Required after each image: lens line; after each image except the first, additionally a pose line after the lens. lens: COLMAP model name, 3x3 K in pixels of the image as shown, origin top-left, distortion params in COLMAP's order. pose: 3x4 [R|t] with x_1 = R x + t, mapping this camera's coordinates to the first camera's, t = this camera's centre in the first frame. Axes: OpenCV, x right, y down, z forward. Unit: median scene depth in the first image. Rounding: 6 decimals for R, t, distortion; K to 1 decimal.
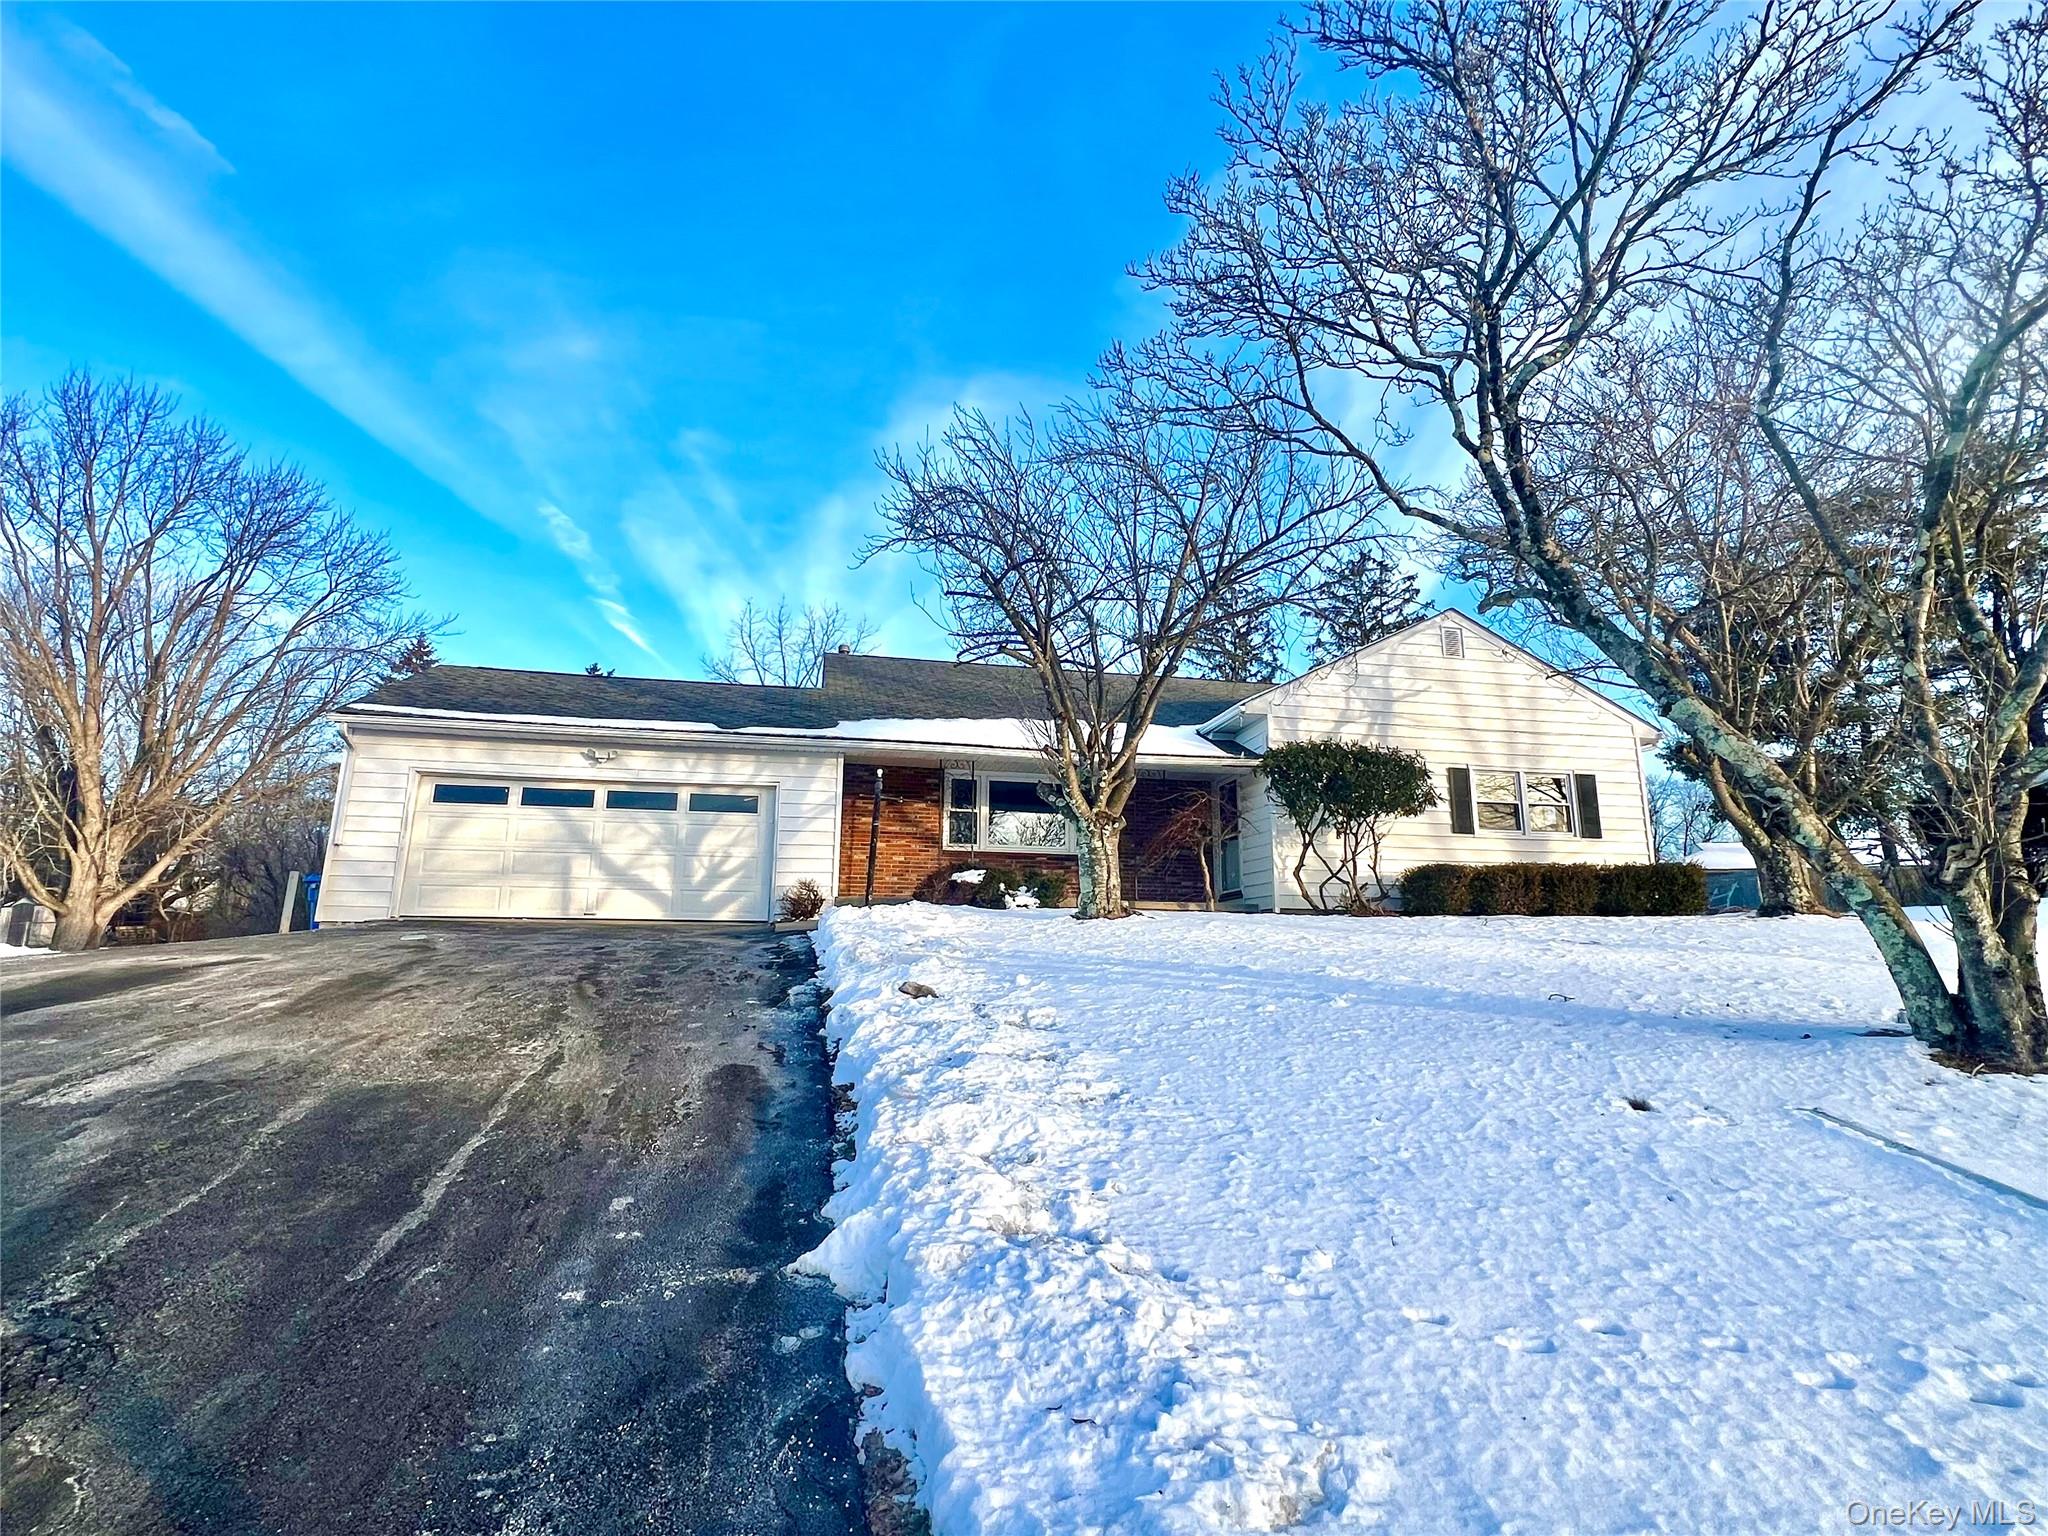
lens RADIAL K [[1023.1, 0, 1019.8], [0, 1023.1, 767.8], [0, 0, 1]] dist [-0.001019, -0.000205]
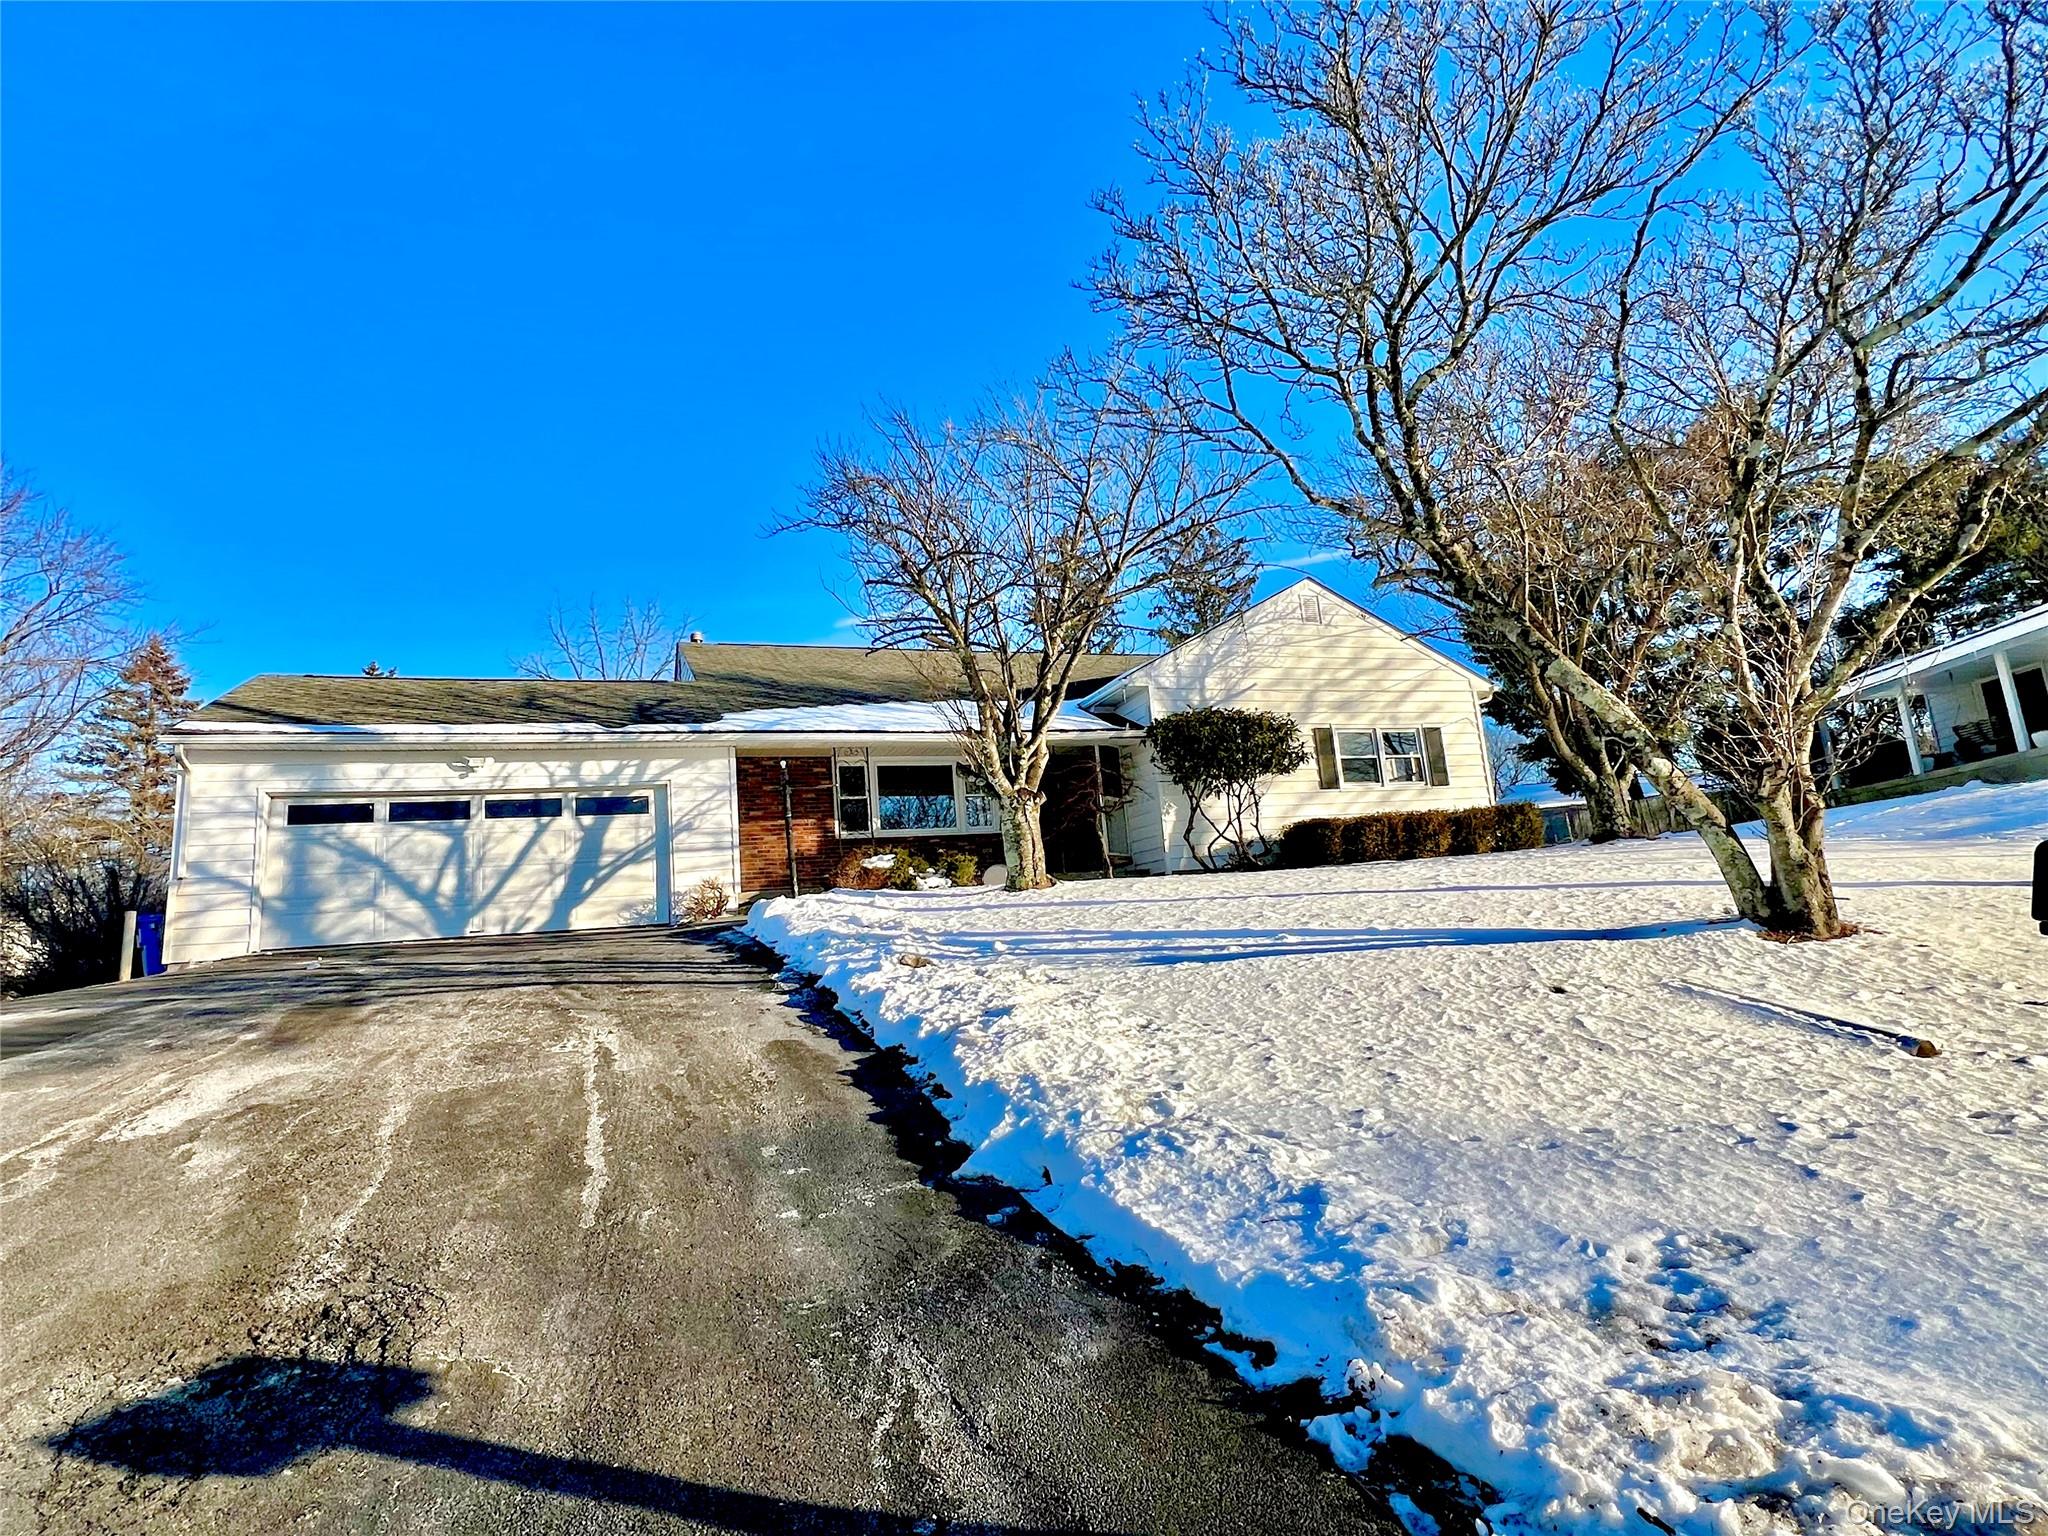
lens RADIAL K [[1072.1, 0, 1018.2], [0, 1072.1, 775.1], [0, 0, 1]] dist [0.002124, -0.004307]
pose [[0.984926, -0.061091, 0.161827, -0.080447], [0.056915, 0.997918, 0.030321, -0.003064], [-0.163343, -0.020654, 0.986353, -0.059721]]
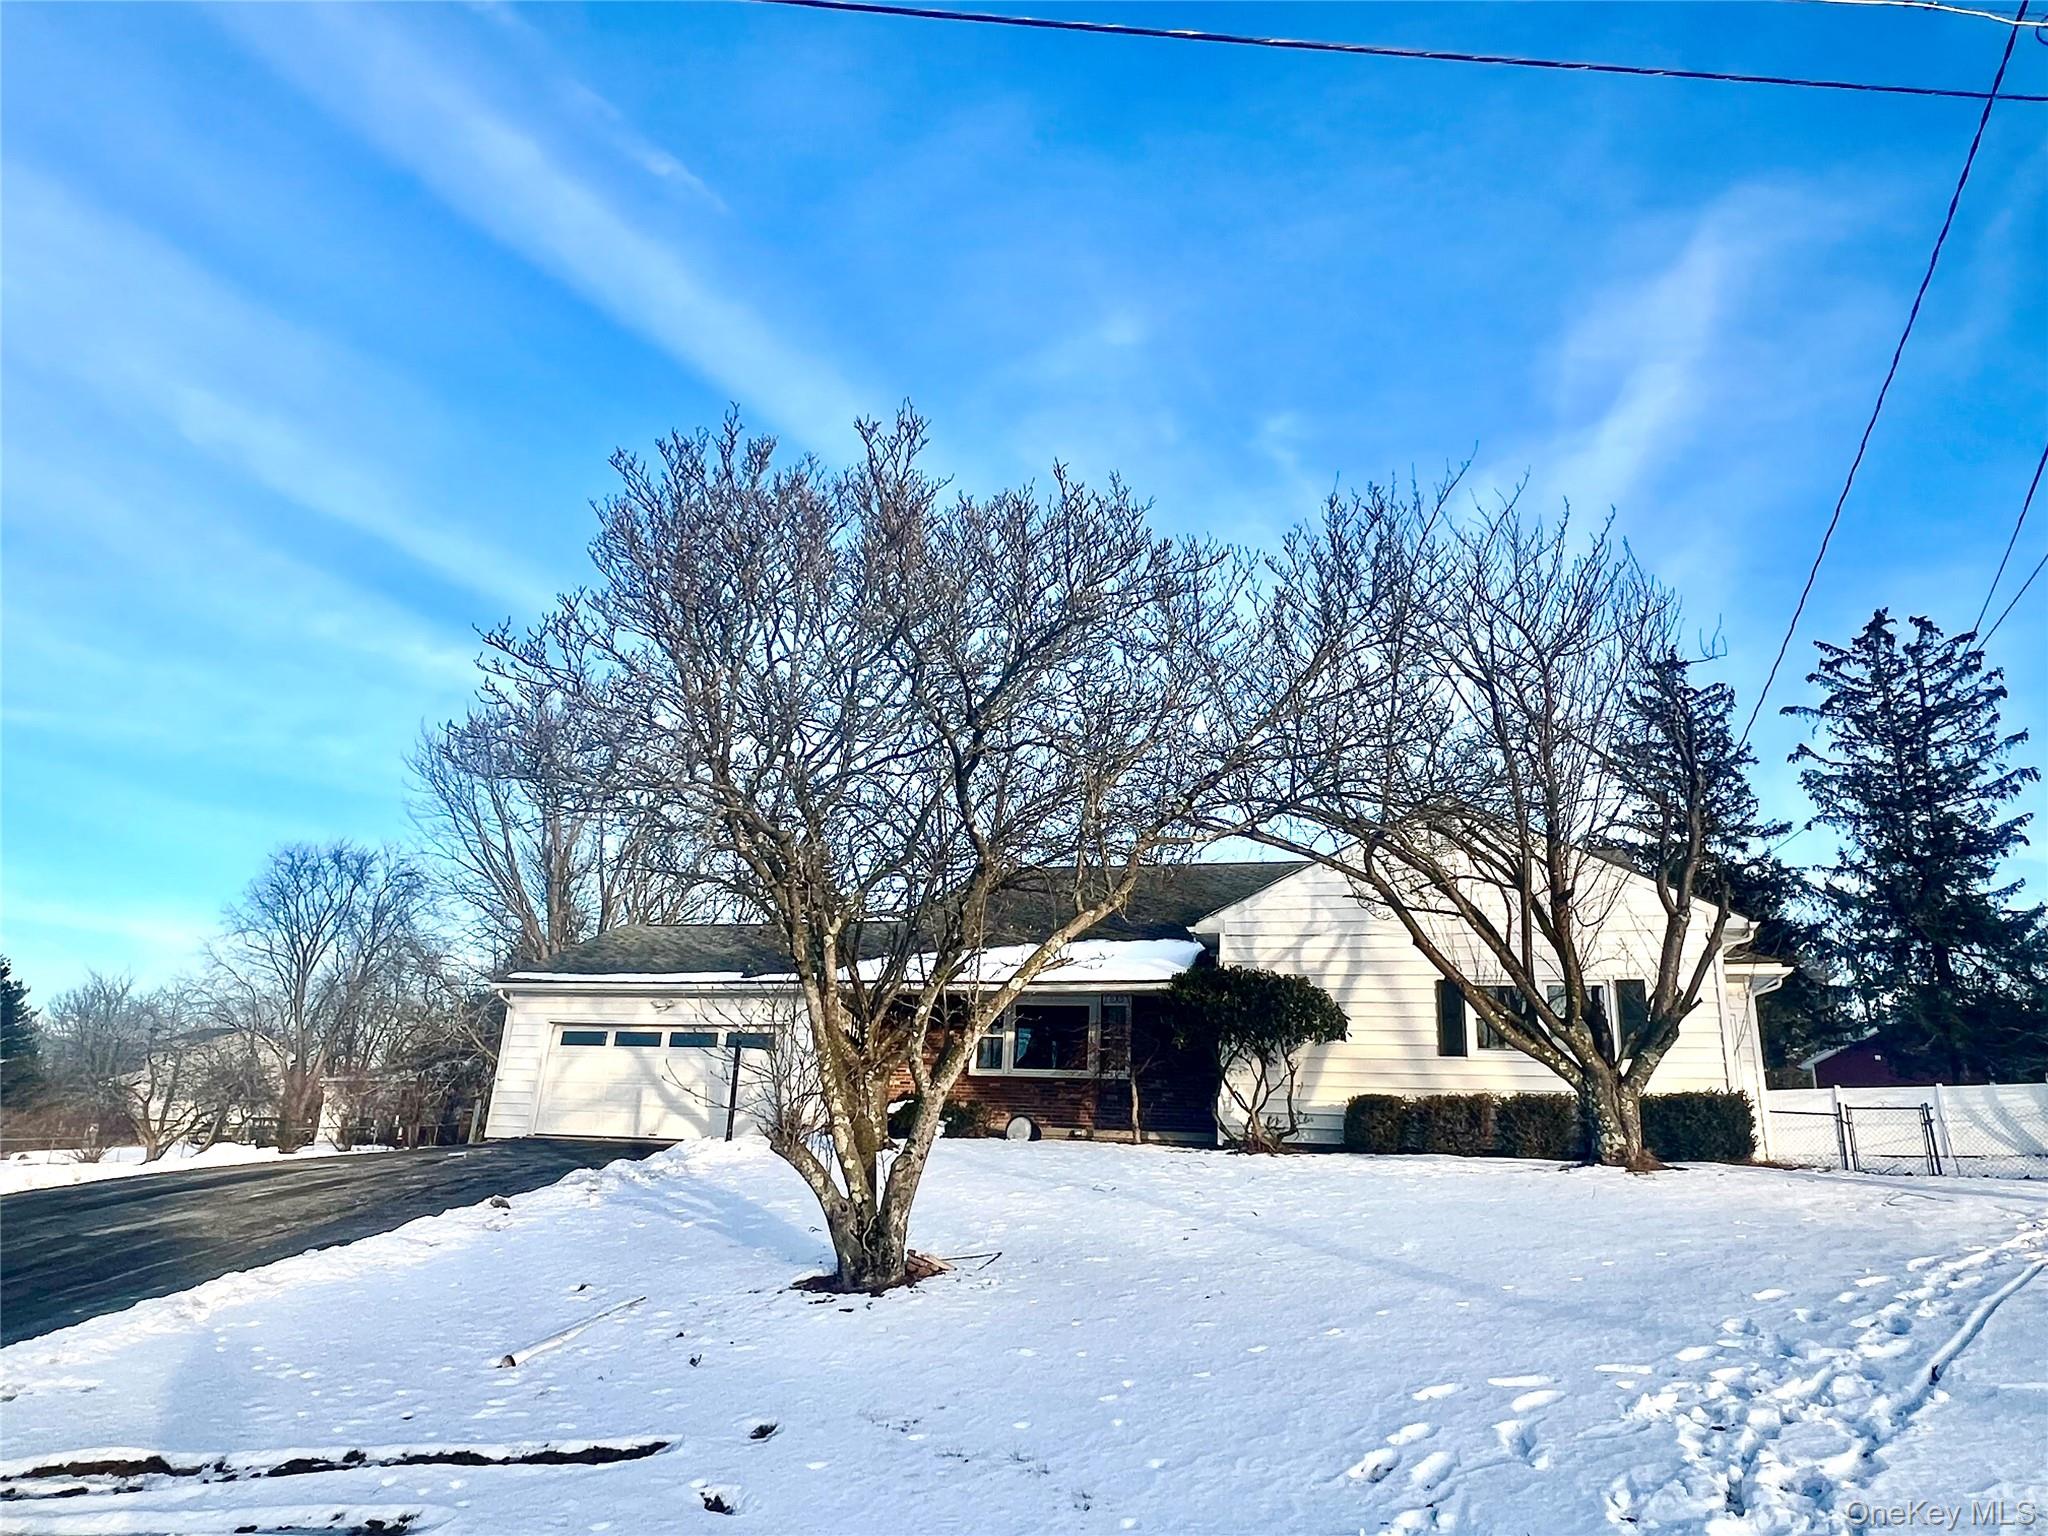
lens RADIAL K [[1295.7, 0, 1037.1], [0, 1295.7, 775.3], [0, 0, 1]] dist [0.000692, 0.000791]
pose [[0.875462, -0.111941, -0.470145, 0.793653], [0.058190, 0.990143, -0.127397, -0.063316], [0.479772, 0.084173, 0.873346, -0.189162]]
